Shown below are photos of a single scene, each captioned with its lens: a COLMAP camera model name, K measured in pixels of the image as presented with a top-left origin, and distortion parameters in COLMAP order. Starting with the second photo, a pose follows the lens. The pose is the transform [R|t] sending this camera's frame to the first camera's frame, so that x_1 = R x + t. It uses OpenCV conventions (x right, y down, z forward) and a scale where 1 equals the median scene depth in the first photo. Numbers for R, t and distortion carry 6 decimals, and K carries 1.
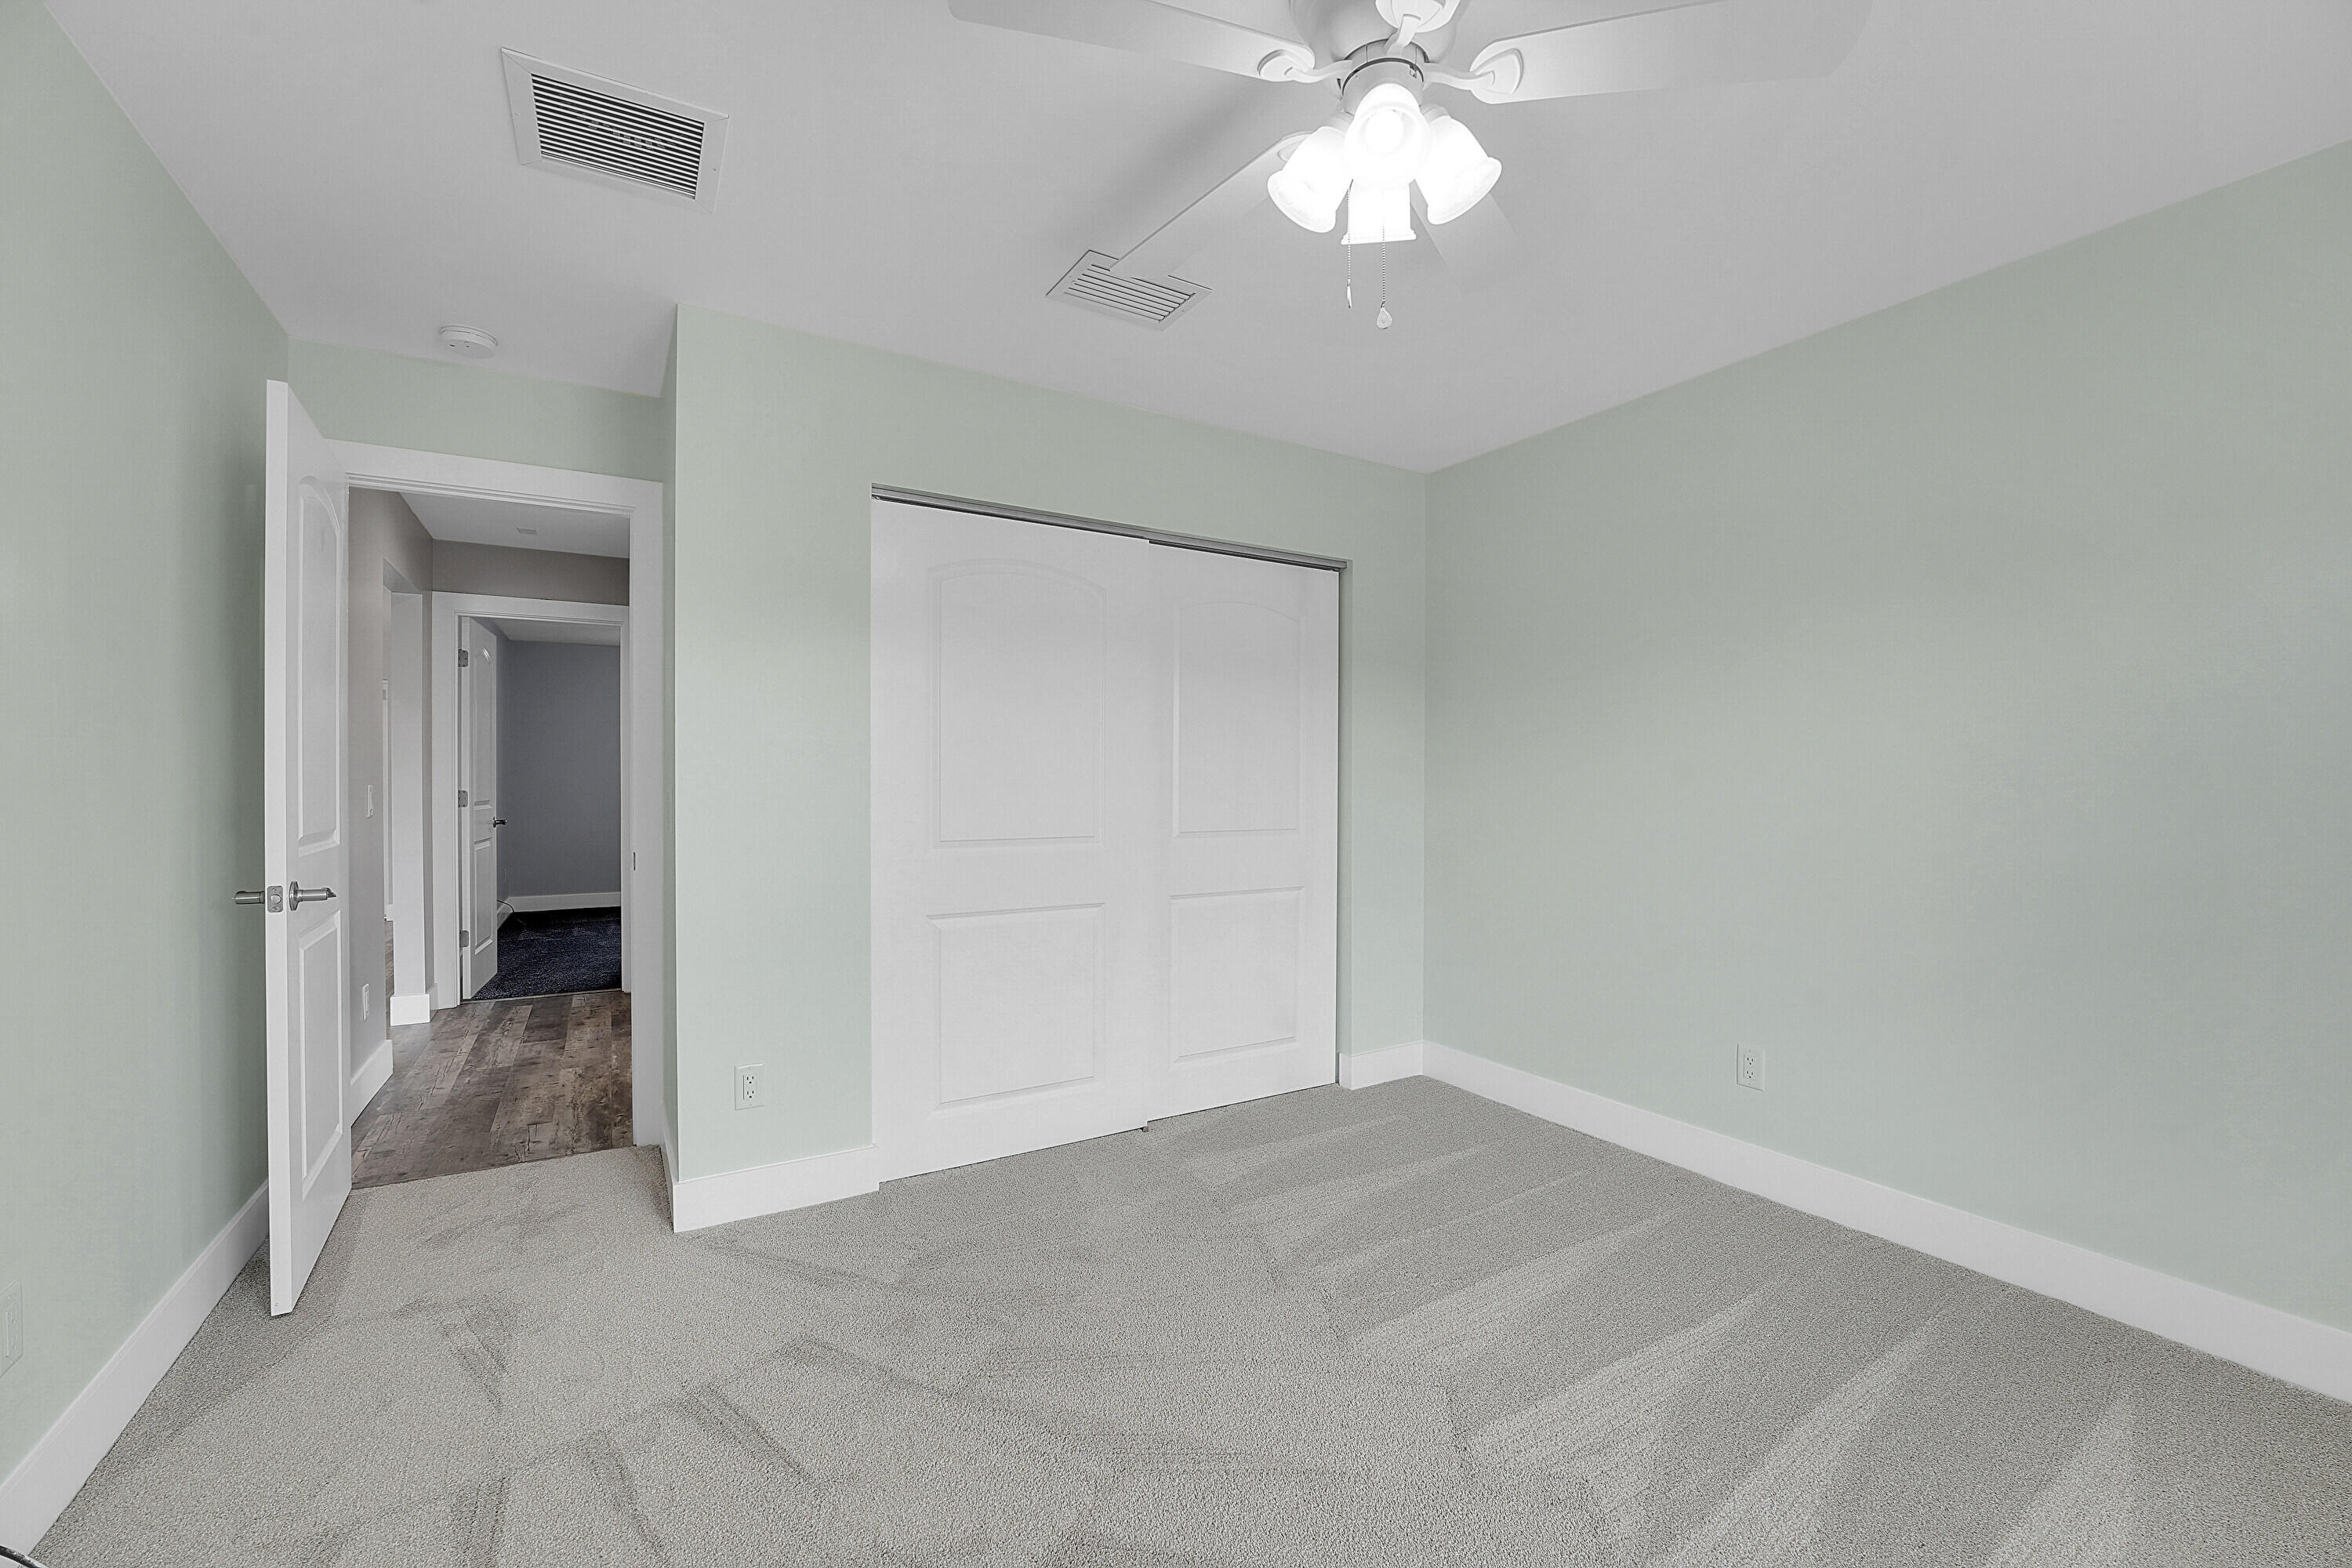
lens RADIAL K [[914.7, 0, 1171.4], [0, 914.7, 777.1], [0, 0, 1]] dist [-0.028672, 0.000009]
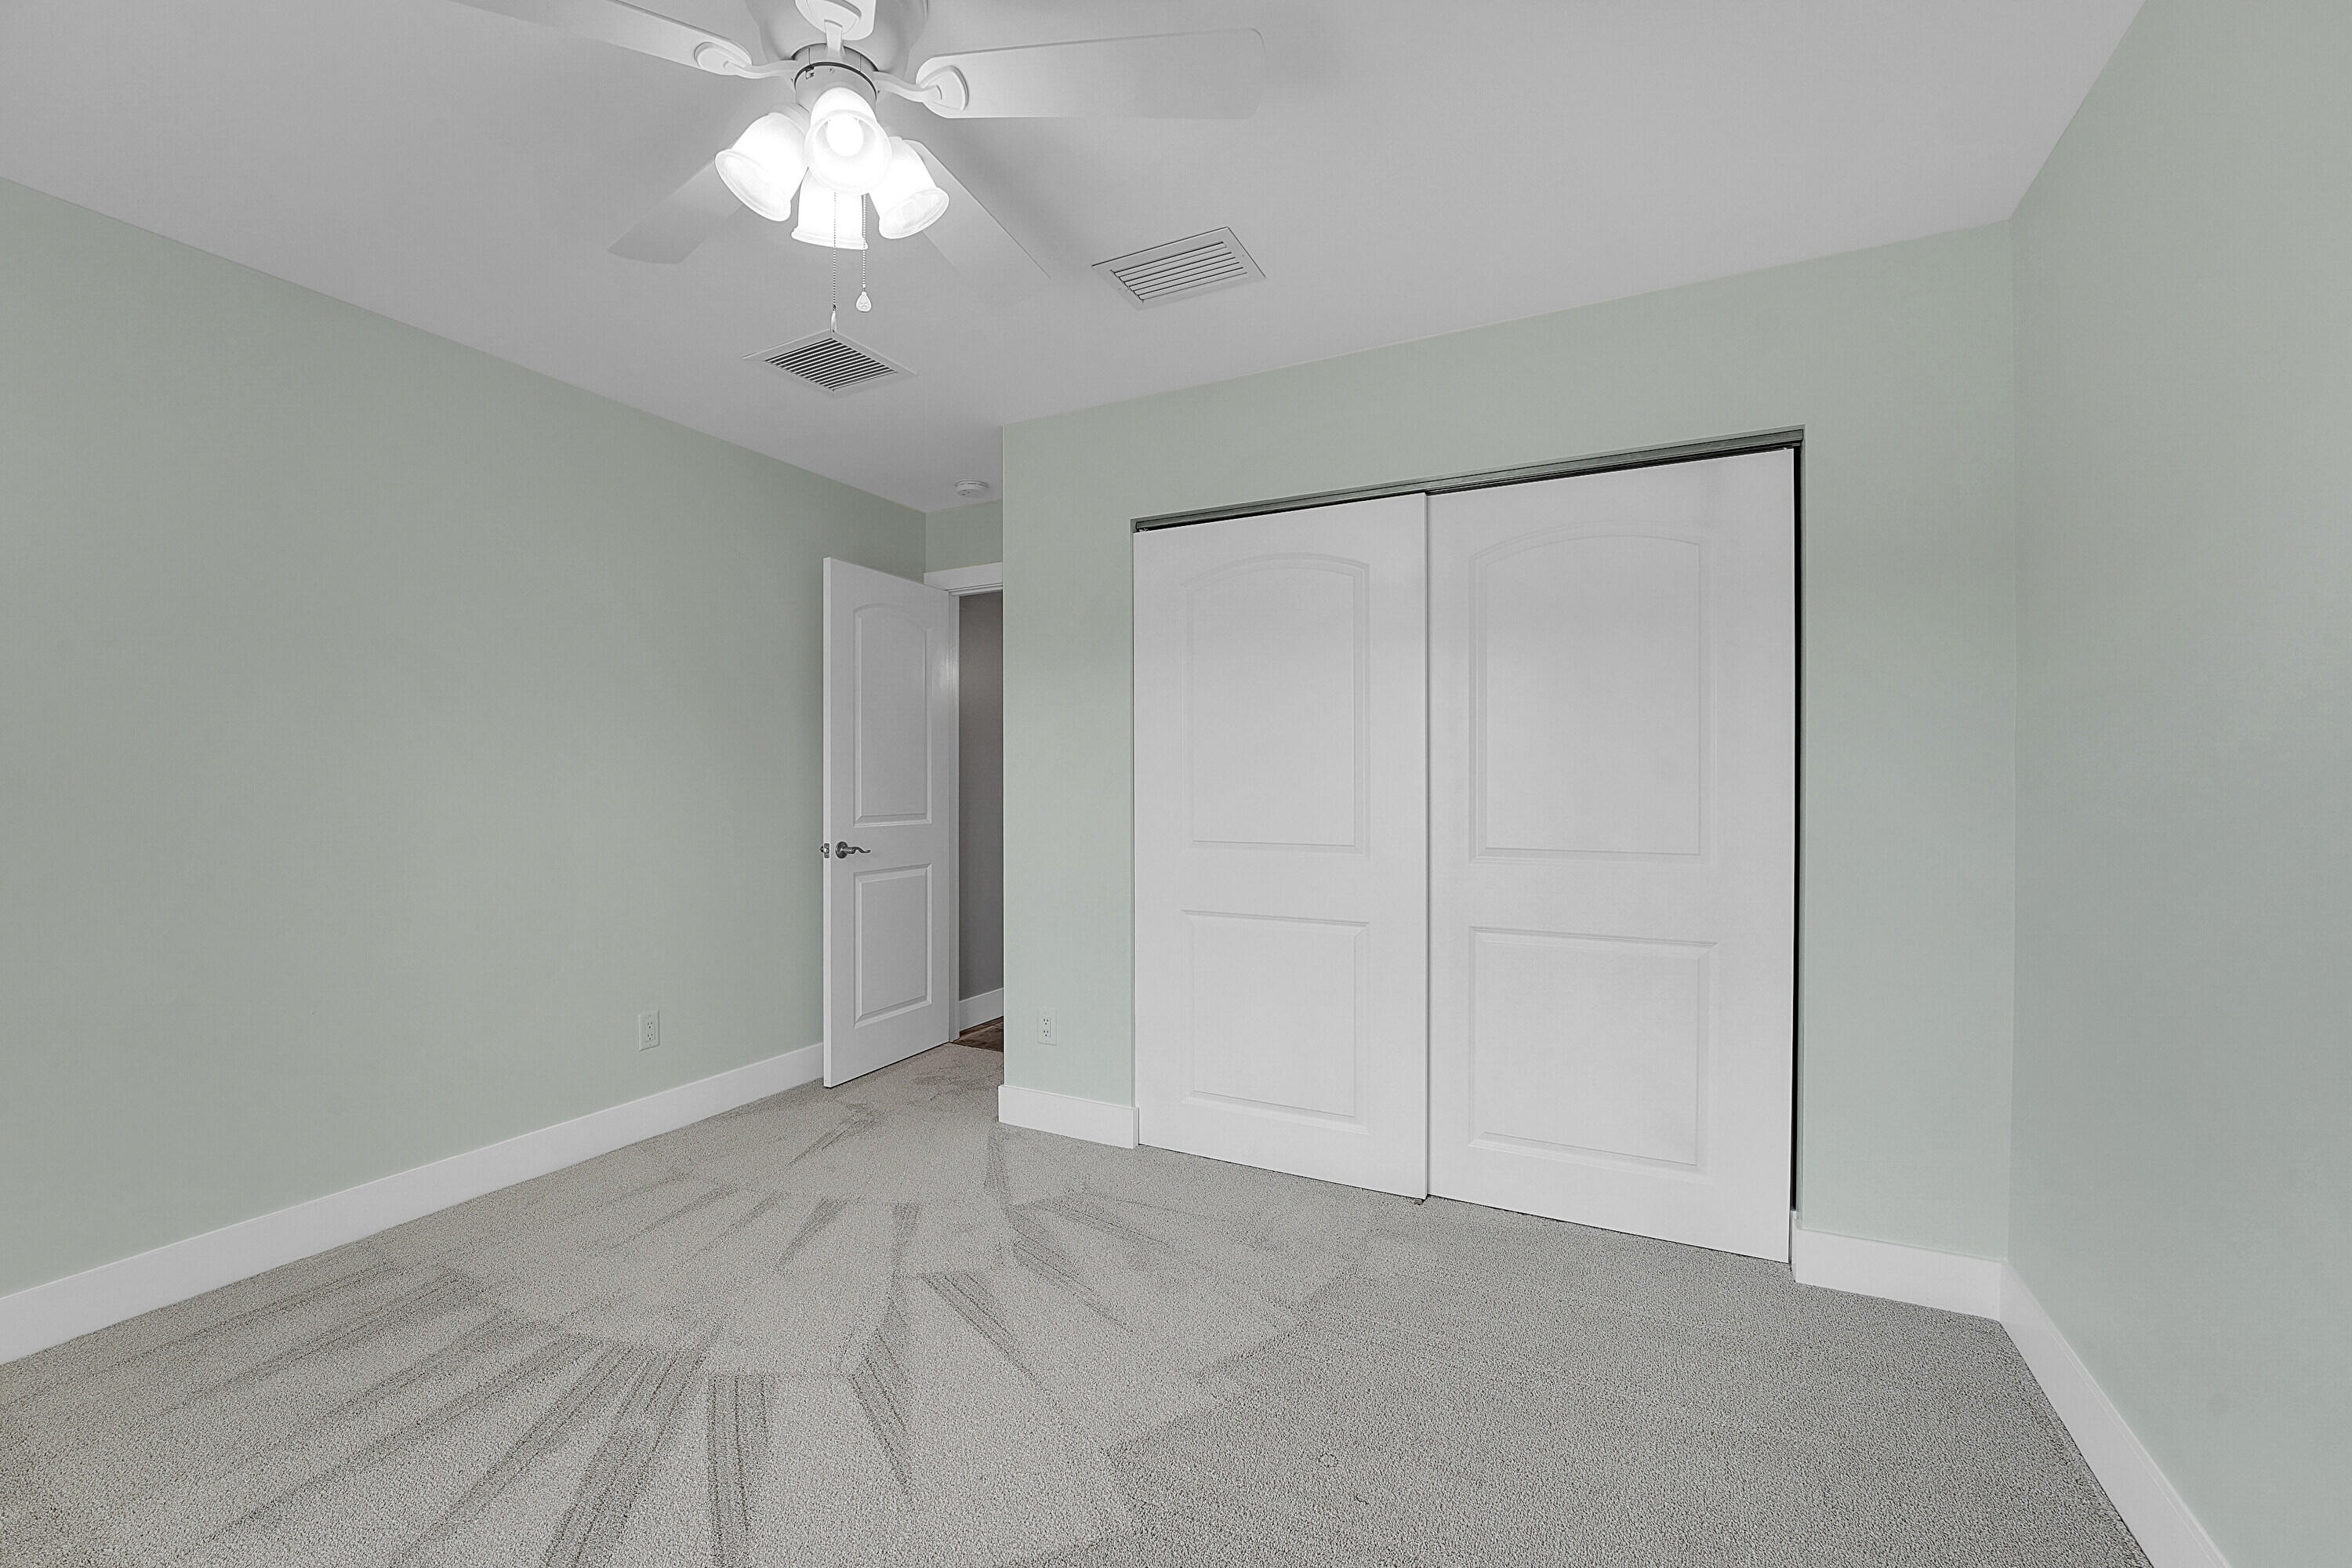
lens RADIAL K [[962.2, 0, 1183.3], [0, 962.2, 785.7], [0, 0, 1]] dist [-0.029034, 0.002583]
pose [[0.536447, 0.000137, -0.843934, 0.812768], [0.002152, 0.999997, 0.001530, 0.005177], [0.843931, -0.002637, 0.536445, 0.475774]]
